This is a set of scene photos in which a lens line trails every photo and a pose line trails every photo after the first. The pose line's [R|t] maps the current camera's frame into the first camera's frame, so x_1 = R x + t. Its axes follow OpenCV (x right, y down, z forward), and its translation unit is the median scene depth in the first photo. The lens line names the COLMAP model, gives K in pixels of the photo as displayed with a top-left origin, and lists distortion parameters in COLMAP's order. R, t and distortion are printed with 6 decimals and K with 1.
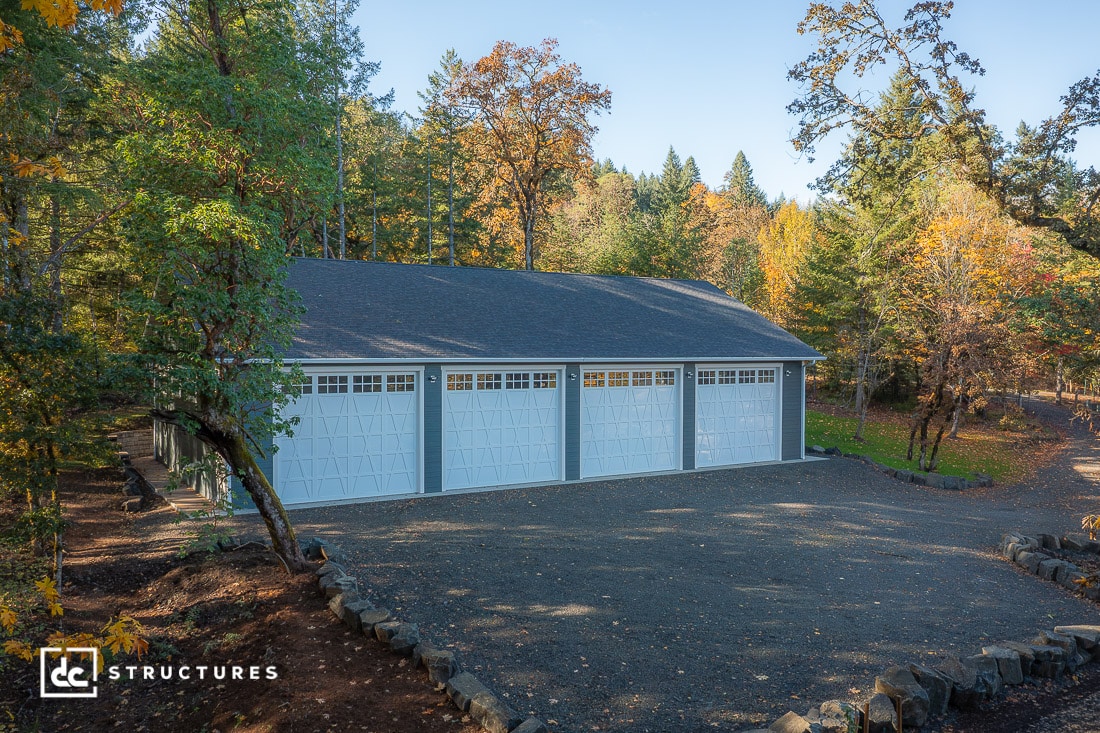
lens RADIAL K [[875.1, 0, 546.7], [0, 875.1, 381.6], [0, 0, 1]] dist [-0.011499, 0.007038]
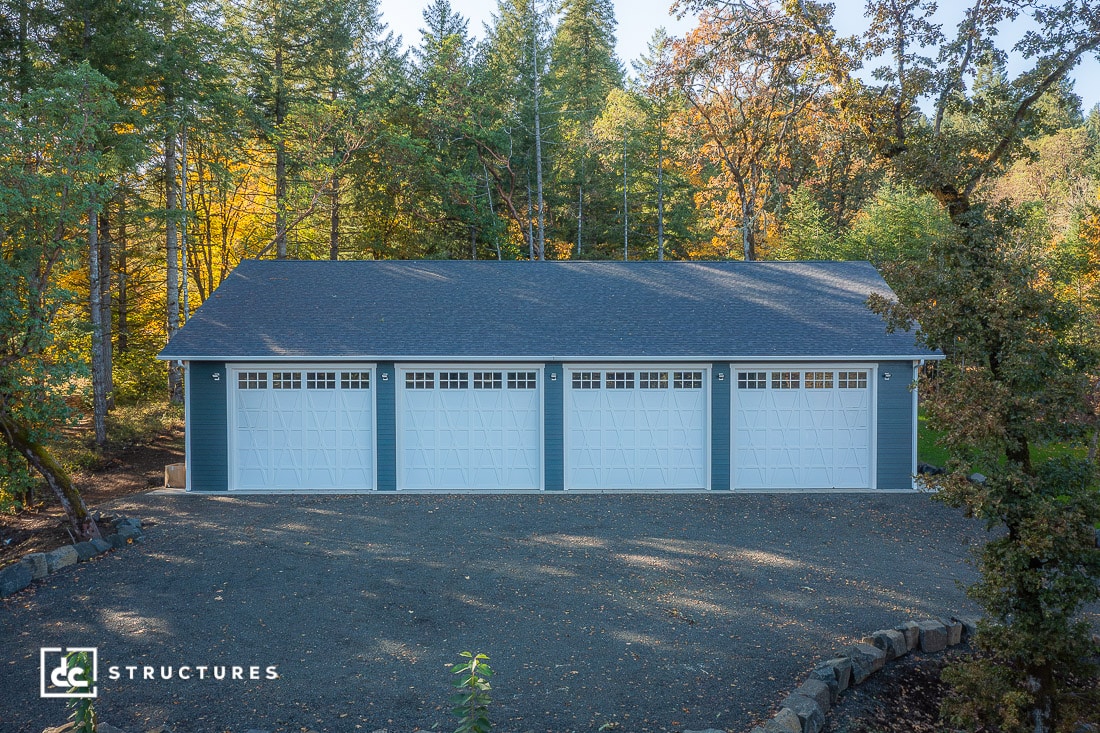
lens RADIAL K [[797.6, 0, 550.0], [0, 797.6, 366.5], [0, 0, 1]] dist [-0.006950, -0.000958]
pose [[0.854348, 0.009080, -0.519621, 0.416445], [-0.016027, 0.999832, -0.008881, -0.008049], [0.519453, 0.015916, 0.854351, 0.260632]]
